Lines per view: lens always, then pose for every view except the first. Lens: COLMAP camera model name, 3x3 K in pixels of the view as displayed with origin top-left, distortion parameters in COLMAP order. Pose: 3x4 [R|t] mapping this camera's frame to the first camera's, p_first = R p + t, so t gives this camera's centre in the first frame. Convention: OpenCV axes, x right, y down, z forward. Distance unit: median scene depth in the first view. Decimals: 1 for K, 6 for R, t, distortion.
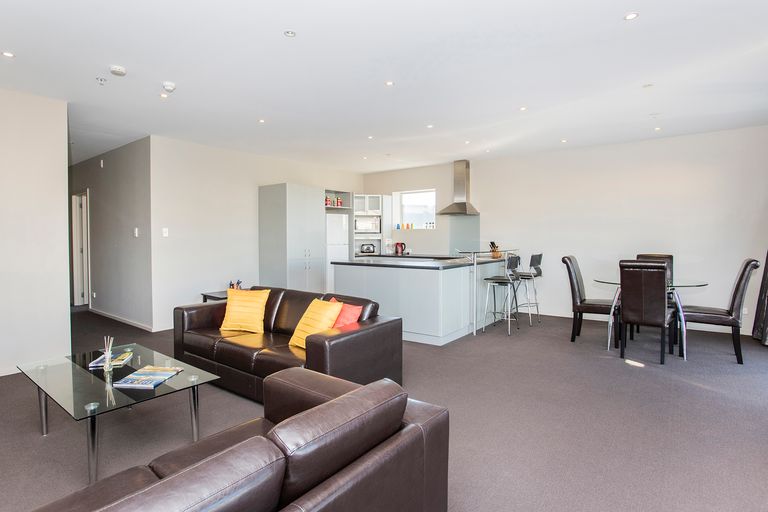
lens RADIAL K [[412.5, 0, 384.5], [0, 412.5, 238.2], [0, 0, 1]] dist [-0.015775, 0.001249]
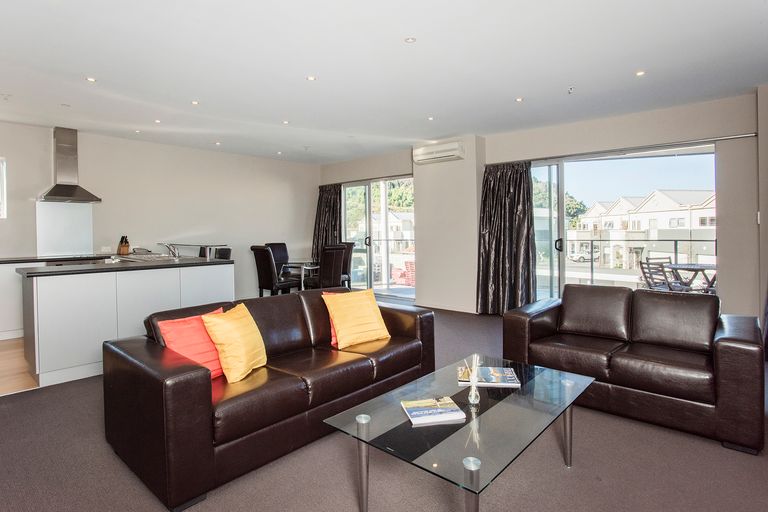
lens RADIAL K [[412.5, 0, 384.5], [0, 412.5, 238.2], [0, 0, 1]] dist [-0.015775, 0.001249]
pose [[0.094253, -0.016095, 0.995418, -0.487896], [0.004895, 0.999865, 0.015703, 0.002801], [-0.995536, 0.003393, 0.094319, 0.363936]]
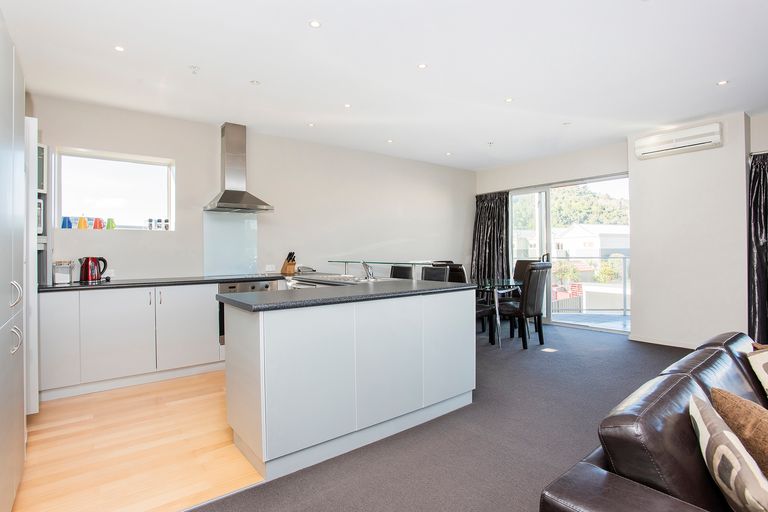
lens RADIAL K [[371.8, 0, 377.1], [0, 371.8, 248.5], [0, 0, 1]] dist [-0.000480, 0.000213]
pose [[0.255539, 0.003474, 0.966793, -0.309233], [0.008656, 0.999945, -0.005881, 0.007200], [-0.966760, 0.009871, 0.255495, 0.637573]]
